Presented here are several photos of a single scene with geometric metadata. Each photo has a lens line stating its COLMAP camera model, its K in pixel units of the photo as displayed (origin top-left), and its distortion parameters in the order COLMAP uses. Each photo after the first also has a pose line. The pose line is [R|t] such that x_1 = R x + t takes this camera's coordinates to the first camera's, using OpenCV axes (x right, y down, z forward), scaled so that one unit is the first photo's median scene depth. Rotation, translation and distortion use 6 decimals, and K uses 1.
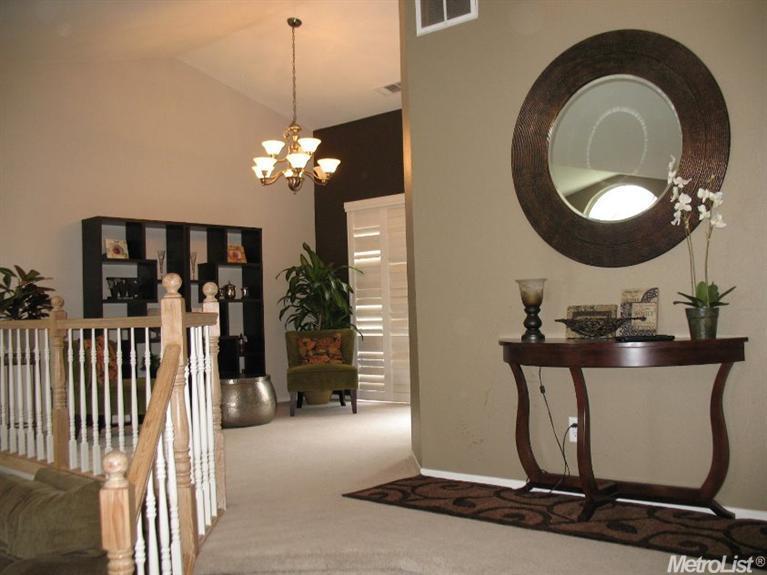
lens RADIAL K [[784.1, 0, 386.1], [0, 784.1, 284.2], [0, 0, 1]] dist [-0.110915, 0.000000]
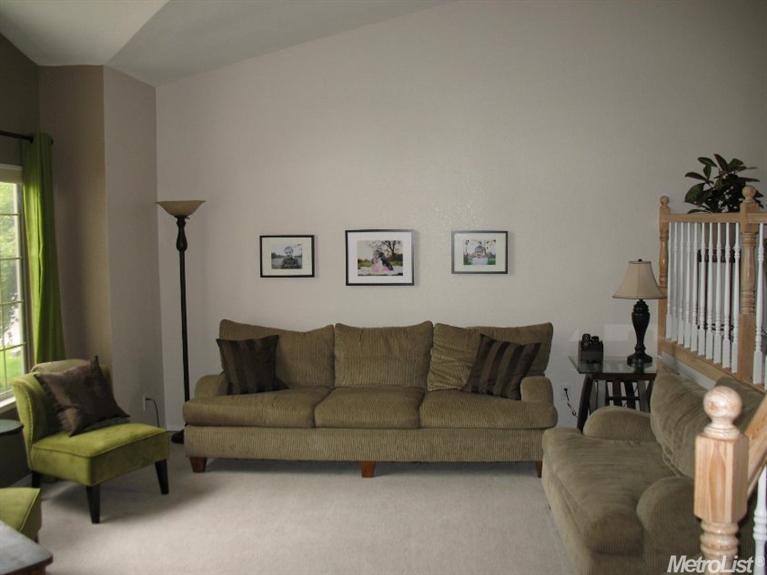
lens RADIAL K [[784.1, 0, 384.1], [0, 784.1, 288.5], [0, 0, 1]] dist [-0.110915, 0.000000]
pose [[0.620516, 0.090418, -0.778964, -0.002067], [0.016936, 0.991554, 0.128586, 0.009127], [0.784011, -0.092983, 0.613743, 0.093247]]
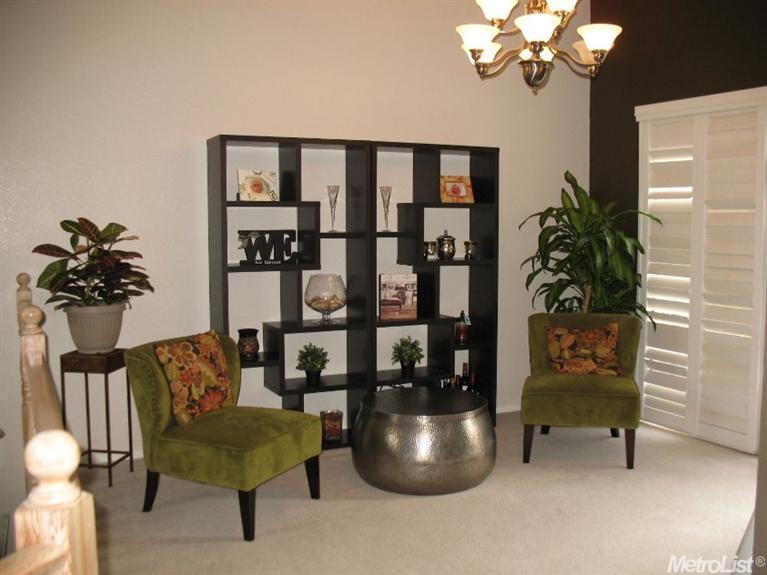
lens RADIAL K [[784.1, 0, 425.8], [0, 784.1, 285.4], [0, 0, 1]] dist [-0.110915, 0.000000]
pose [[0.945365, 0.059899, -0.320465, -0.007505], [-0.017399, 0.990846, 0.133874, -0.050108], [0.325550, -0.120984, 0.937753, 0.421781]]
